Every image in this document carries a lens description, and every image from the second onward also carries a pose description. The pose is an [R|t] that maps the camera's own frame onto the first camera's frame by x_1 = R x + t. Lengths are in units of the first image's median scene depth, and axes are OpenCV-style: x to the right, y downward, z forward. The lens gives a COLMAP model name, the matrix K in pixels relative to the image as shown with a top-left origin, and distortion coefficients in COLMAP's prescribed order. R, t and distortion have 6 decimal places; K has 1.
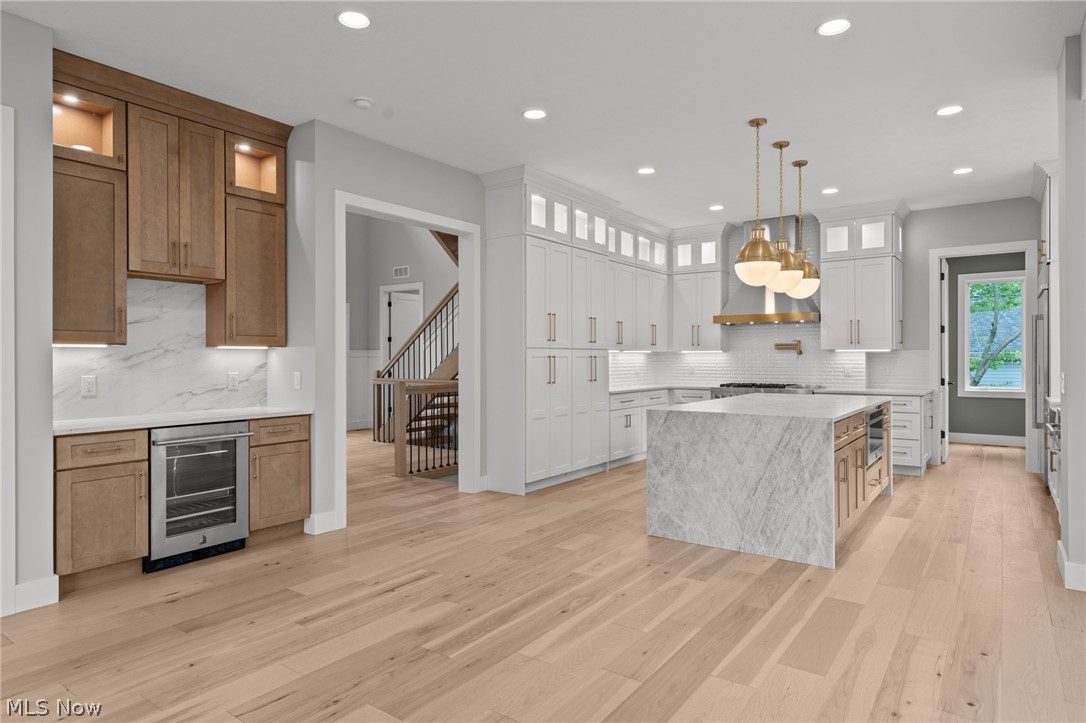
lens RADIAL K [[628.9, 0, 546.8], [0, 628.9, 358.9], [0, 0, 1]] dist [0.005813, -0.001909]
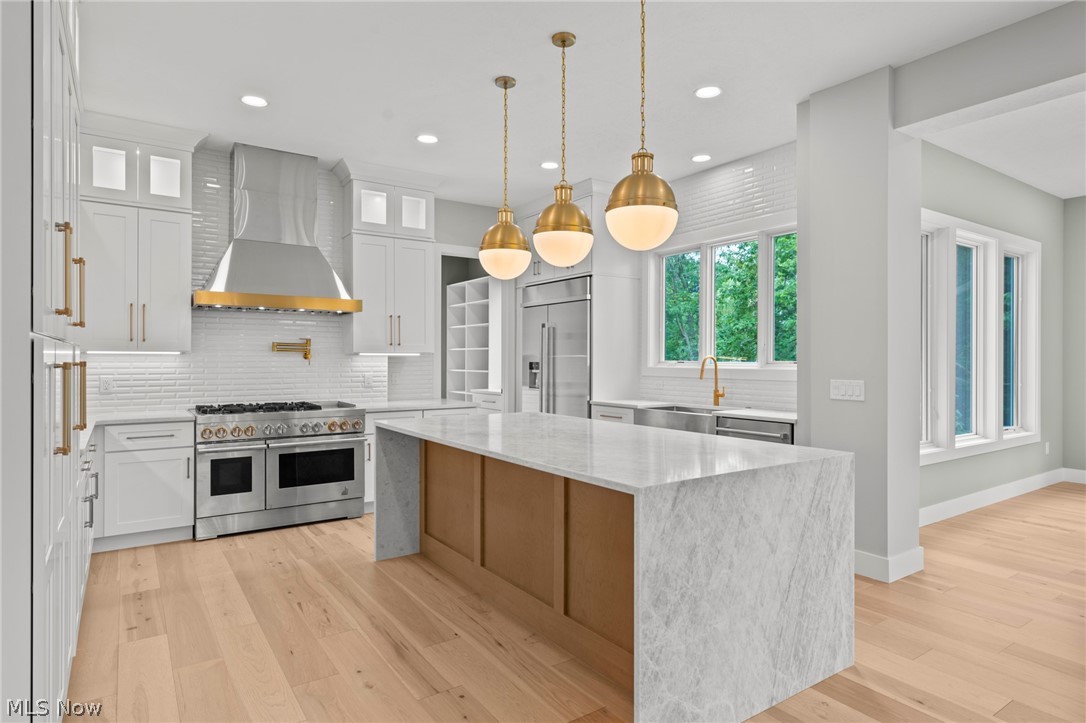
lens RADIAL K [[612.0, 0, 545.1], [0, 612.0, 358.9], [0, 0, 1]] dist [0.003011, -0.000424]
pose [[0.336947, 0.003072, 0.941519, -0.266409], [-0.000530, 0.999995, -0.003073, -0.008474], [-0.941523, 0.000536, 0.336947, 0.921373]]
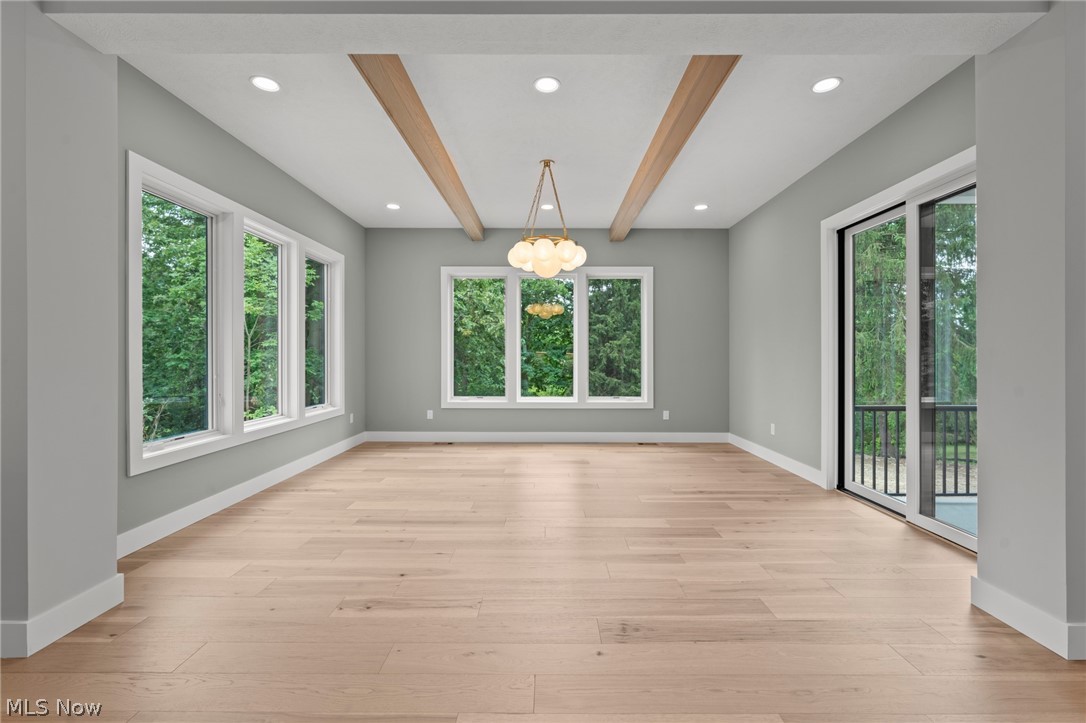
lens RADIAL K [[445.9, 0, 548.0], [0, 445.9, 357.2], [0, 0, 1]] dist [-0.001522, -0.000038]
pose [[-0.585606, -0.000538, 0.810595, 0.032507], [0.001699, 0.999997, 0.001891, 0.009352], [-0.810594, 0.002485, -0.585604, 0.623256]]
